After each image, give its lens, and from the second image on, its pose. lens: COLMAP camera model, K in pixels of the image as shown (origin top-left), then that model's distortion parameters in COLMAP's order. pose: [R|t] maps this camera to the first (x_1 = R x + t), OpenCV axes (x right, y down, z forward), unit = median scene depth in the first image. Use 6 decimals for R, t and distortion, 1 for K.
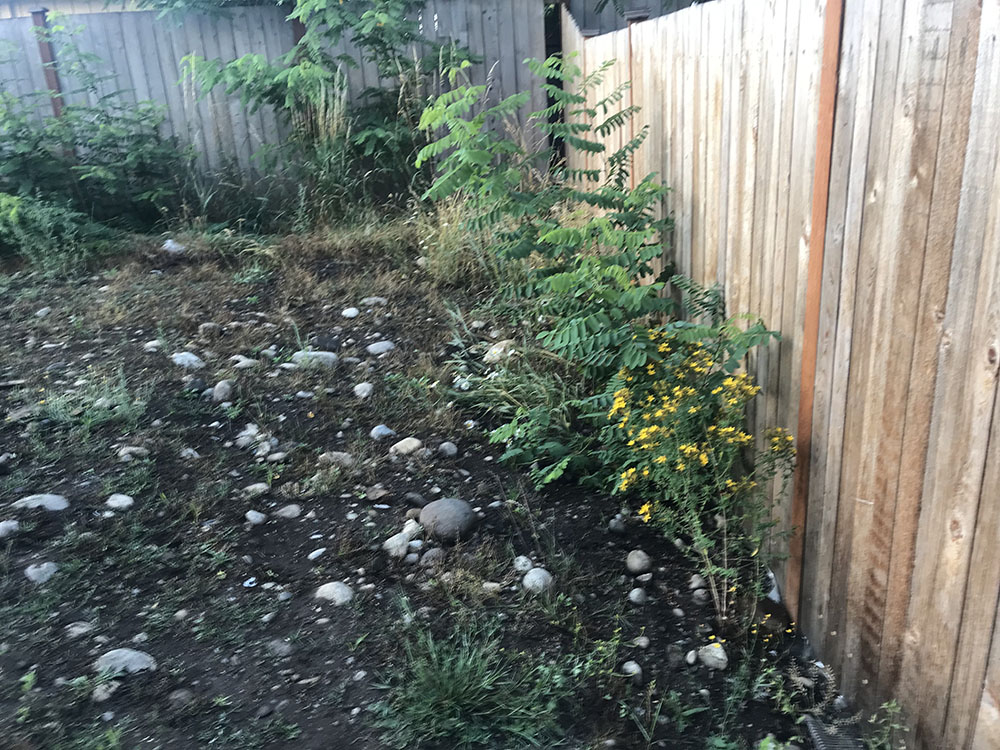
lens RADIAL K [[820.1, 0, 500.0], [0, 820.1, 375.0], [0, 0, 1]] dist [0.007125, 0.005401]
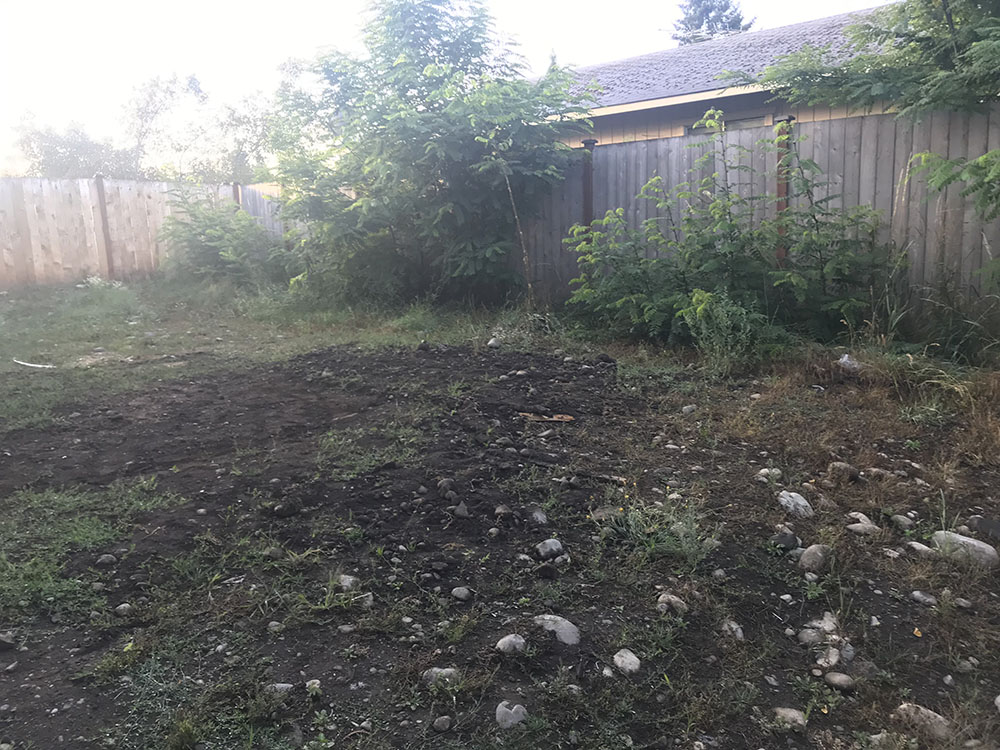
lens RADIAL K [[820.1, 0, 500.0], [0, 820.1, 375.0], [0, 0, 1]] dist [0.007125, 0.005401]
pose [[0.660593, 0.172778, -0.730592, 0.015461], [-0.256429, 0.966557, -0.003279, -0.073086], [0.705593, 0.189511, 0.682806, 0.207761]]
